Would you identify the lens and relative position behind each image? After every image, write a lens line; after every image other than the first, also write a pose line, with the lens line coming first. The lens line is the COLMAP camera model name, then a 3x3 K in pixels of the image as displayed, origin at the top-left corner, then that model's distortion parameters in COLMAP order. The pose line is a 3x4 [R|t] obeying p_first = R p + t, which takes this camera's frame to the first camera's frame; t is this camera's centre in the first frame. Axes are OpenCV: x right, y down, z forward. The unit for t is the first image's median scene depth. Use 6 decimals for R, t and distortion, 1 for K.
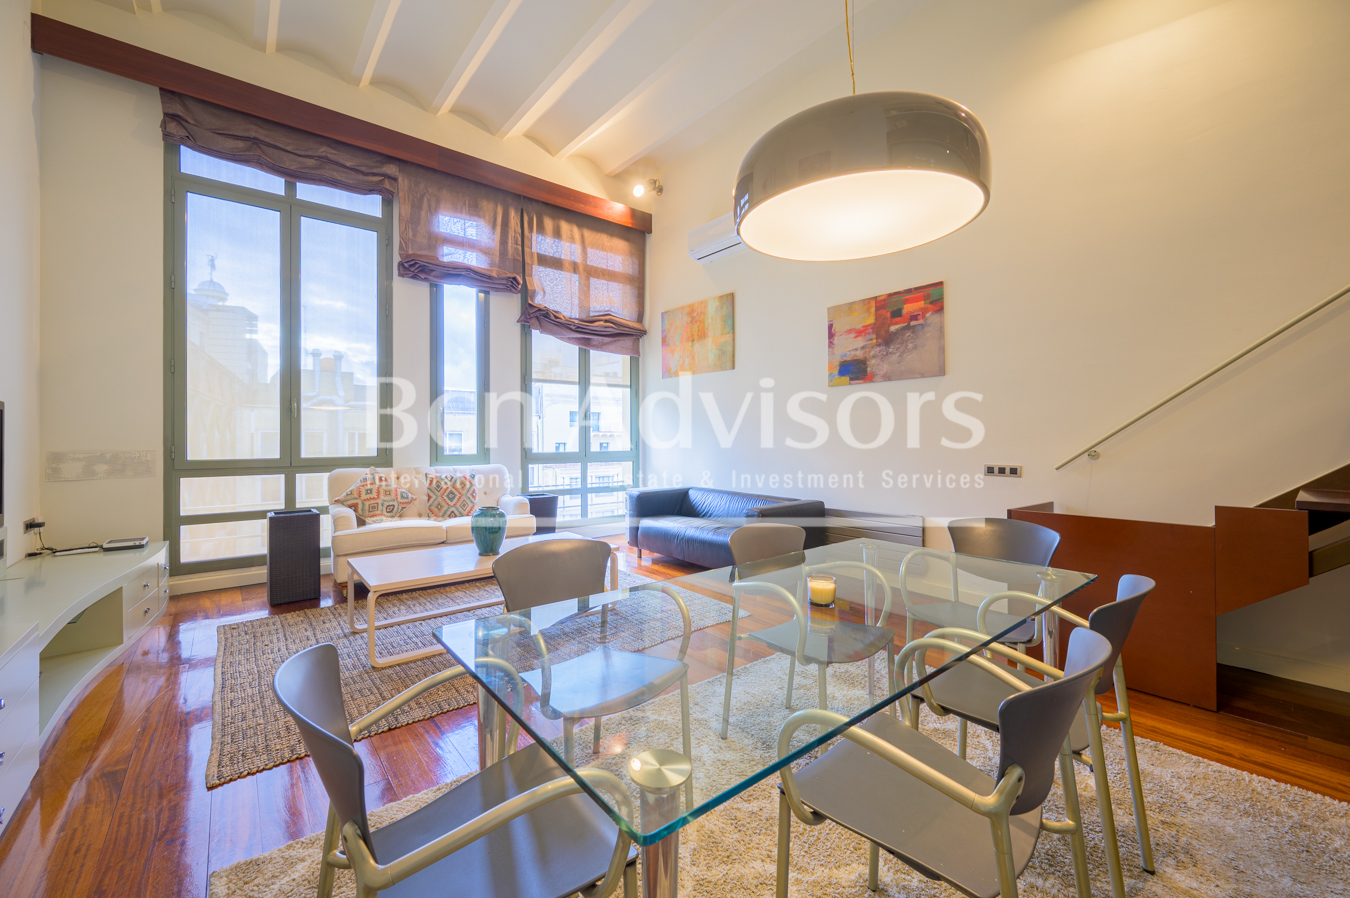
lens RADIAL K [[540.9, 0, 680.2], [0, 540.9, 438.8], [0, 0, 1]] dist [-0.000844, -0.000147]
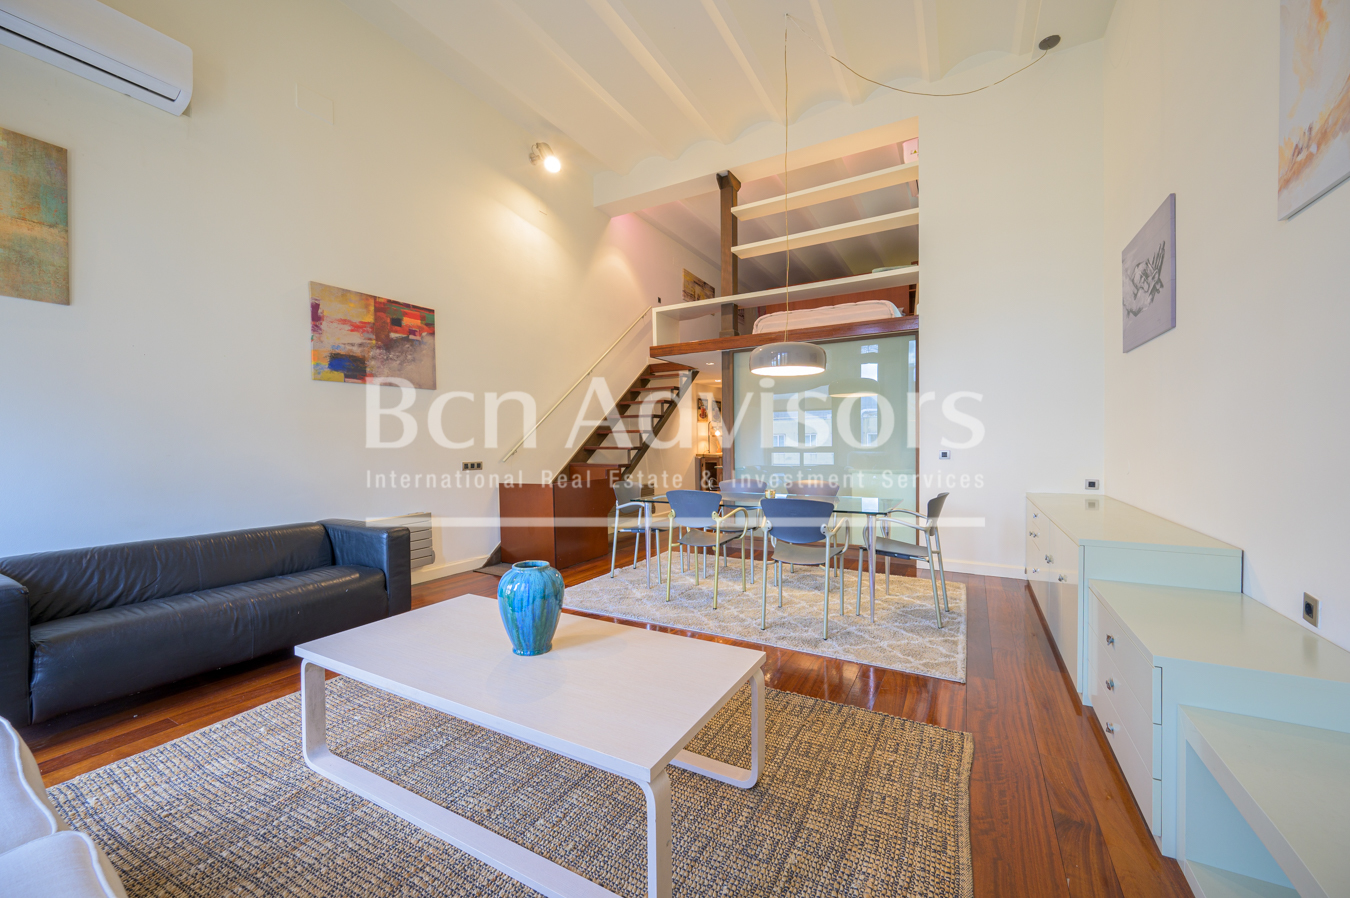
lens RADIAL K [[531.2, 0, 677.5], [0, 531.2, 452.7], [0, 0, 1]] dist [-0.001609, 0.000074]
pose [[-0.366065, -0.011521, 0.930518, -0.673065], [0.010677, 0.999806, 0.016579, 0.006443], [-0.930528, 0.016004, -0.365871, 0.788707]]
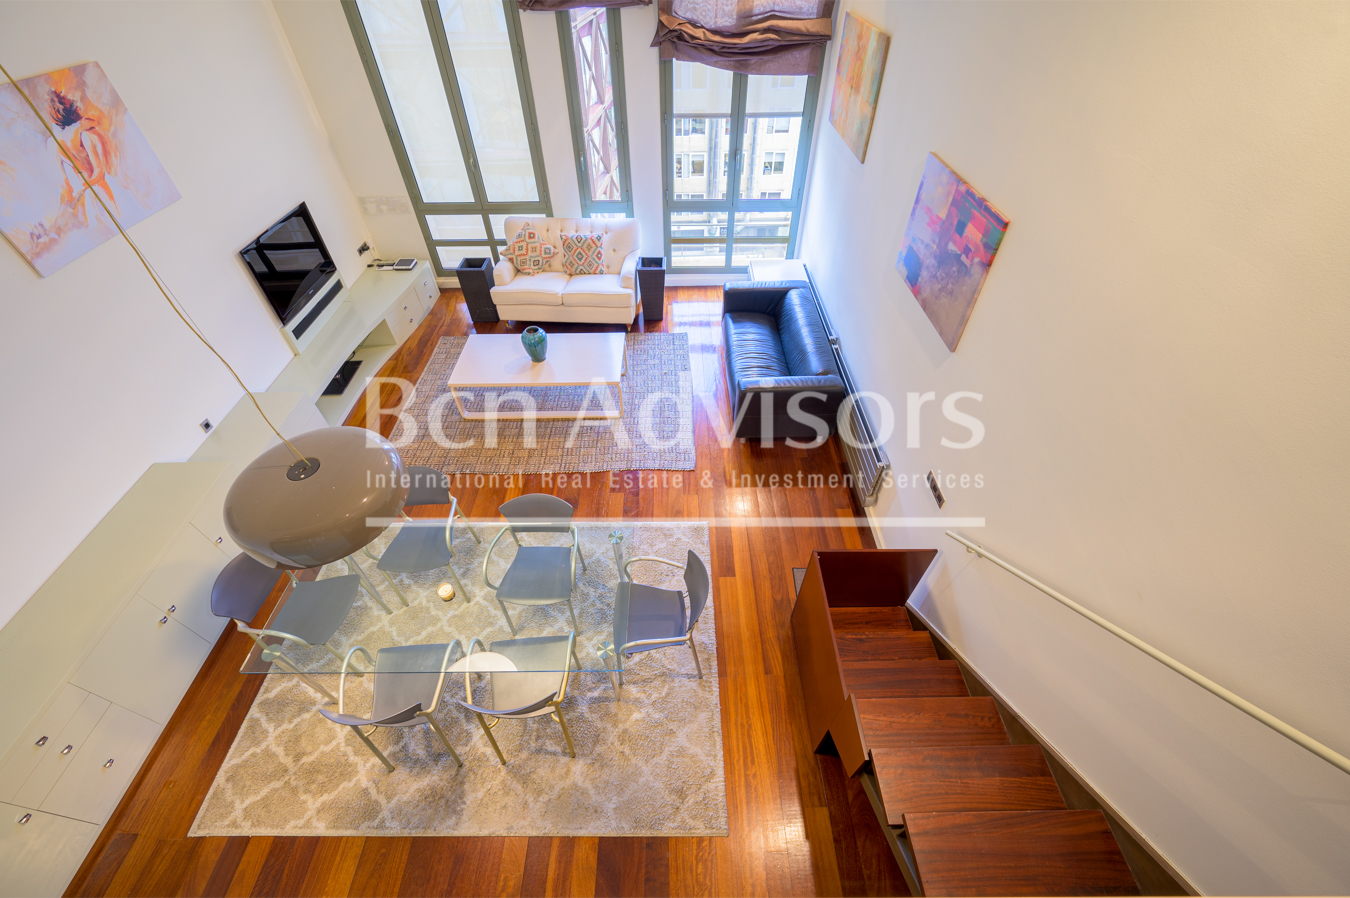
lens RADIAL K [[531.2, 0, 677.5], [0, 531.2, 452.7], [0, 0, 1]] dist [-0.001609, 0.000074]
pose [[0.776264, 0.450139, -0.441348, 0.487698], [0.004789, 0.695868, 0.718153, -0.457106], [0.630389, -0.559591, 0.538022, 0.254551]]
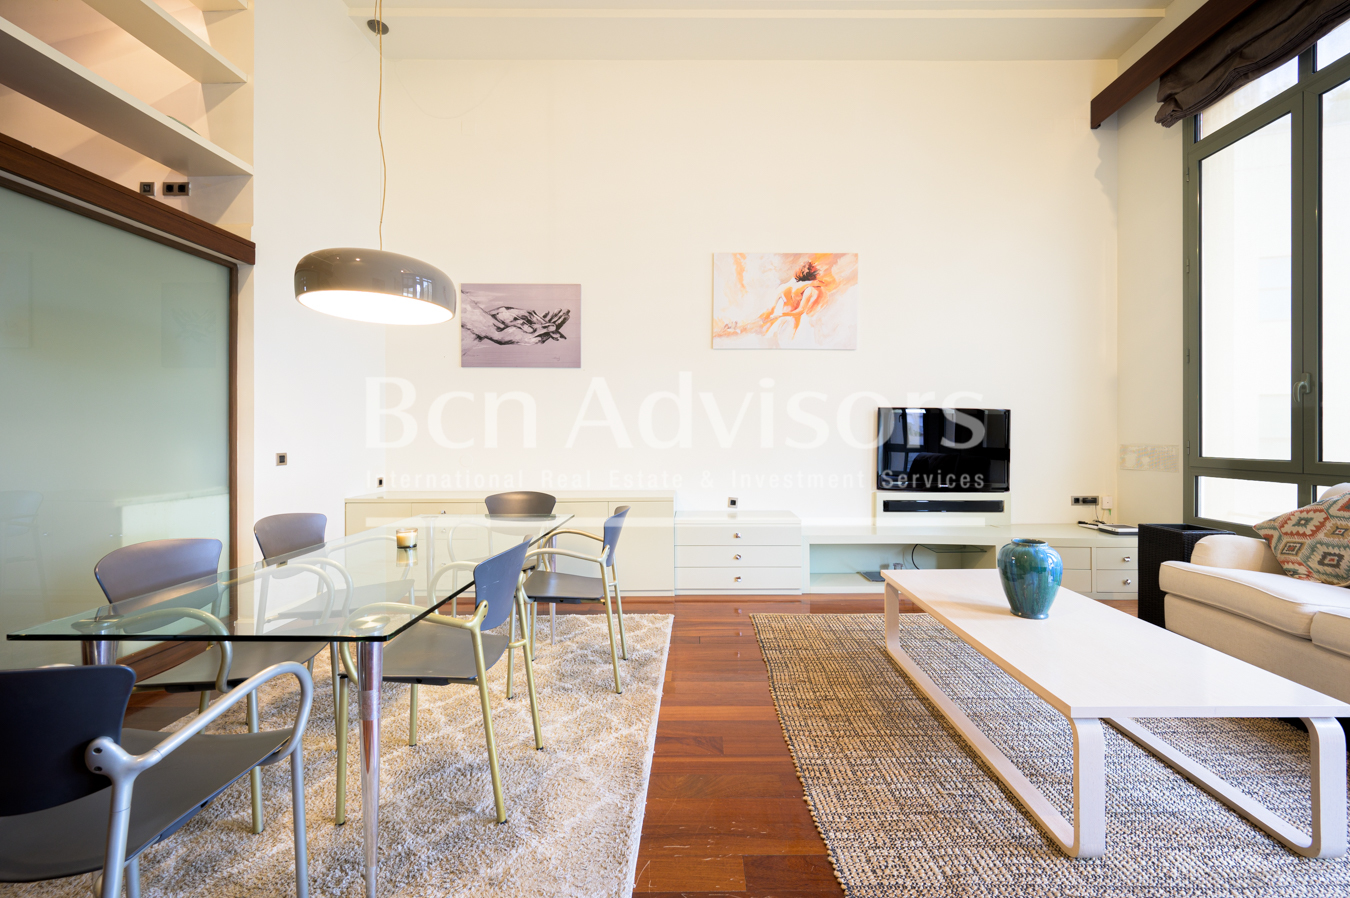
lens RADIAL K [[540.6, 0, 691.4], [0, 540.6, 437.2], [0, 0, 1]] dist [-0.001691, -0.000323]
pose [[-0.641773, 0.002493, -0.766890, 0.287637], [0.001179, 0.999997, 0.002264, 0.003009], [0.766894, 0.000549, -0.641774, 0.821816]]
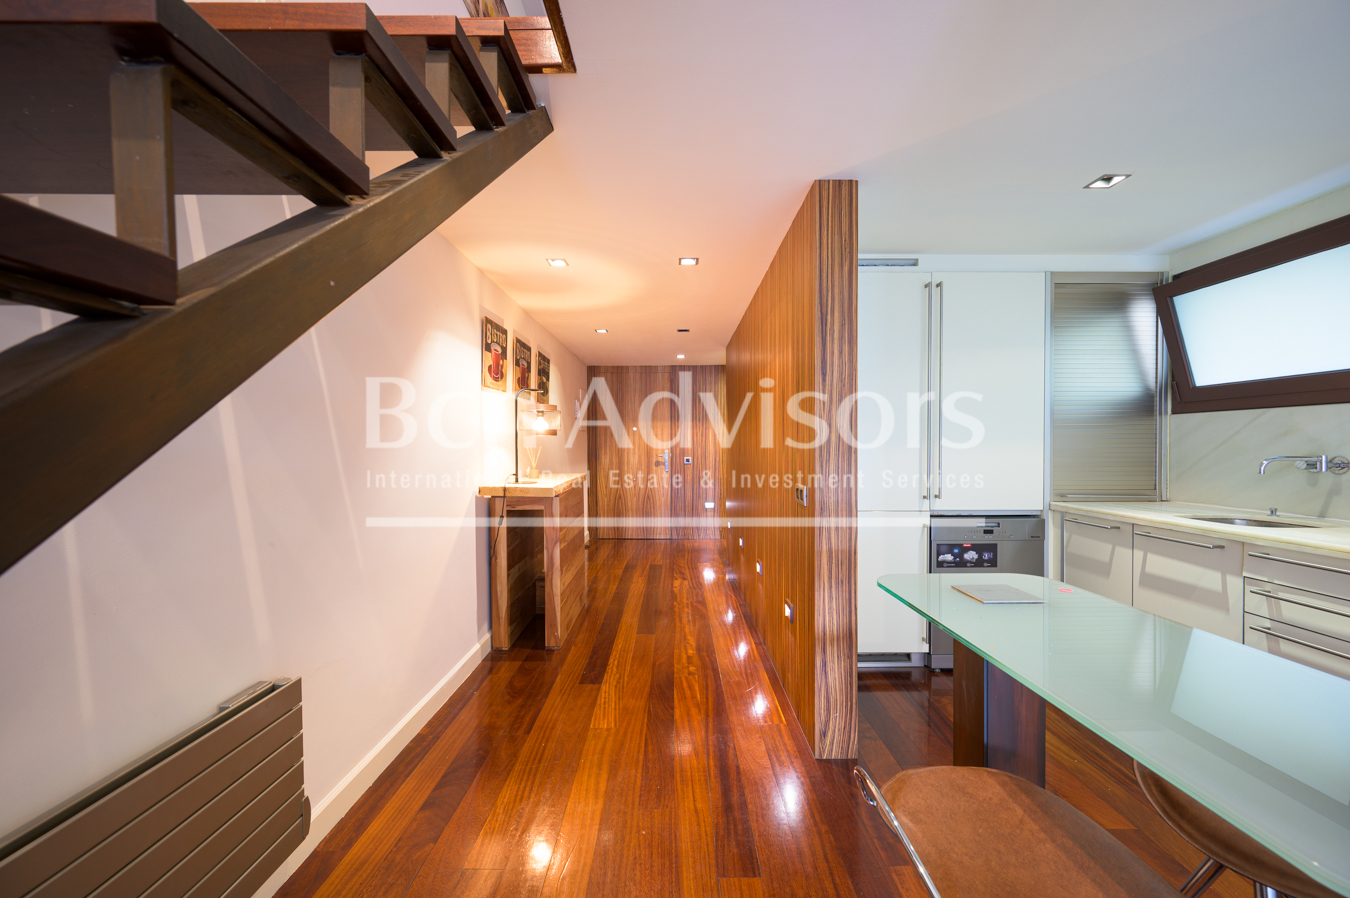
lens RADIAL K [[537.0, 0, 688.3], [0, 537.0, 449.1], [0, 0, 1]] dist [-0.011466, 0.000131]
pose [[-0.781115, 0.001238, 0.624386, 0.519164], [0.003896, 0.999988, 0.002891, 0.000283], [-0.624375, 0.004690, -0.781111, 0.356866]]
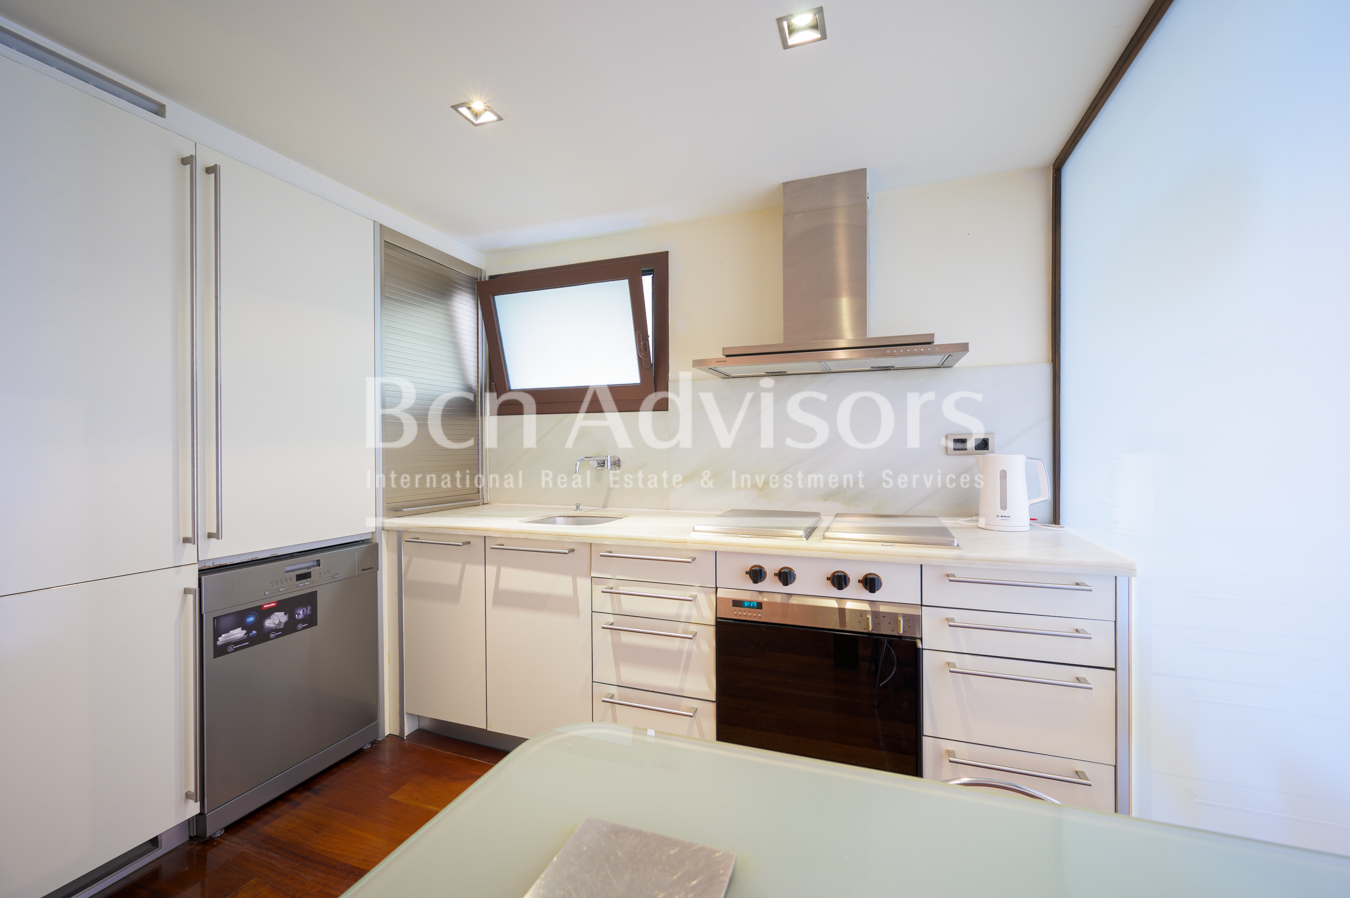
lens RADIAL K [[528.9, 0, 663.4], [0, 528.9, 452.7], [0, 0, 1]] dist [0.000601, 0.000009]
pose [[-0.870252, 0.012827, -0.492439, 0.590524], [0.009080, 0.999909, 0.009999, 0.001821], [0.492522, 0.004231, -0.870289, 0.155504]]
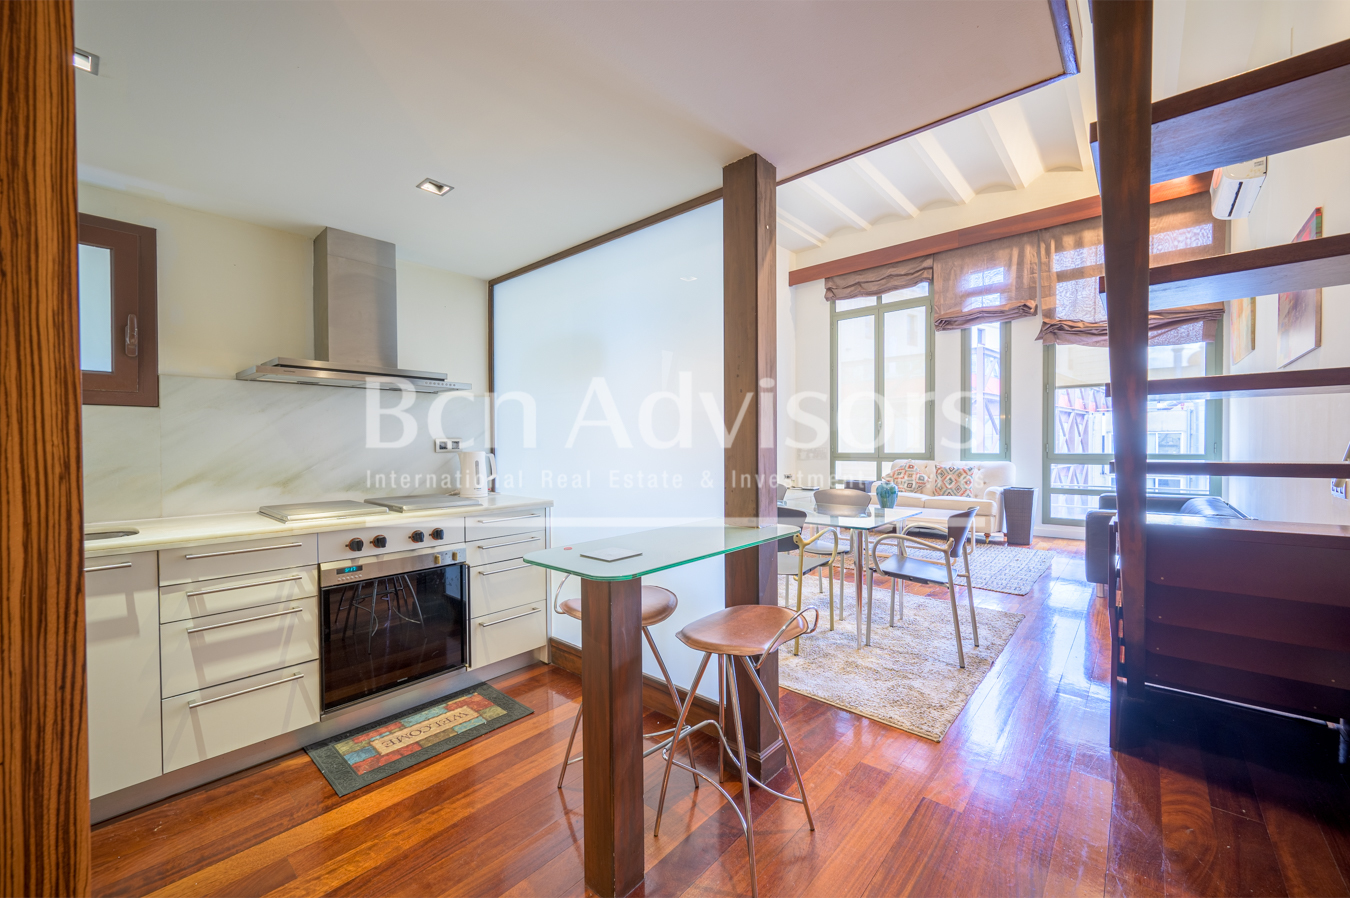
lens RADIAL K [[531.2, 0, 677.5], [0, 531.2, 452.7], [0, 0, 1]] dist [-0.001609, 0.000074]
pose [[0.153607, 0.017253, -0.987981, 0.866010], [0.005013, 0.999821, 0.018239, -0.000036], [0.988119, -0.007754, 0.153493, 0.083179]]
